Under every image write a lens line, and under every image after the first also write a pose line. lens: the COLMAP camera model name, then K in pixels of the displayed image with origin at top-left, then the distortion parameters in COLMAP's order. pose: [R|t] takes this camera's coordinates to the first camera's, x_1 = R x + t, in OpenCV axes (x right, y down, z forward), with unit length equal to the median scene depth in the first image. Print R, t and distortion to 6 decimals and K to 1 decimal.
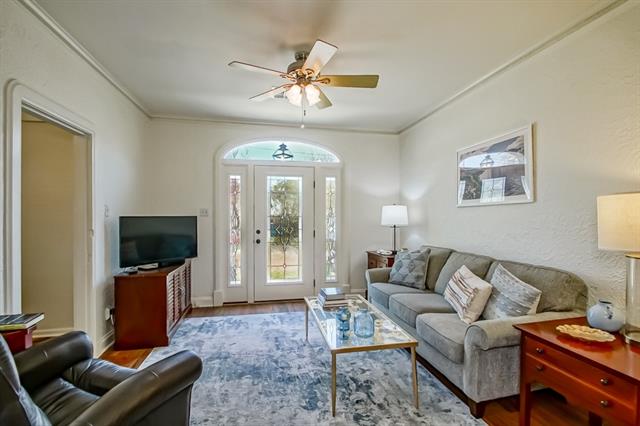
lens RADIAL K [[293.7, 0, 321.3], [0, 293.7, 214.6], [0, 0, 1]] dist [0.002970, -0.000709]
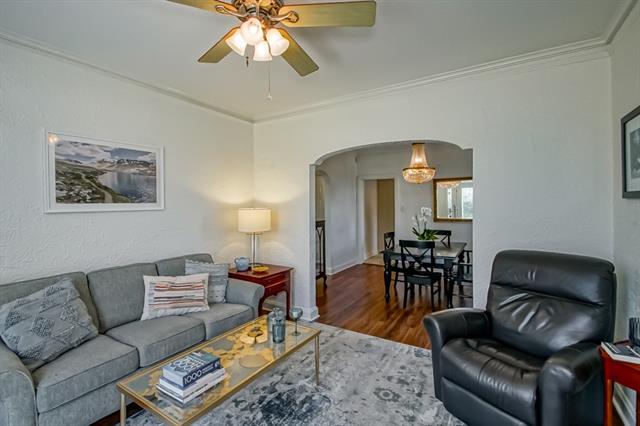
lens RADIAL K [[293.7, 0, 315.5], [0, 293.7, 206.1], [0, 0, 1]] dist [0.002970, -0.000709]
pose [[-0.721349, 0.003832, 0.692561, -0.492499], [0.004088, 0.999991, -0.001275, -0.042008], [-0.692560, 0.001911, -0.721358, 1.150561]]
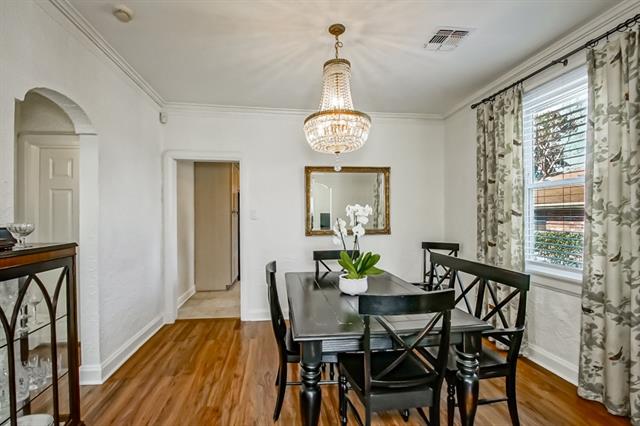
lens RADIAL K [[293.7, 0, 314.2], [0, 293.7, 221.7], [0, 0, 1]] dist [0.002970, -0.000709]
pose [[-0.997507, 0.004785, 0.070408, -0.069054], [0.005159, 0.999974, 0.005130, -0.014630], [-0.070381, 0.005480, -0.997505, 0.670543]]
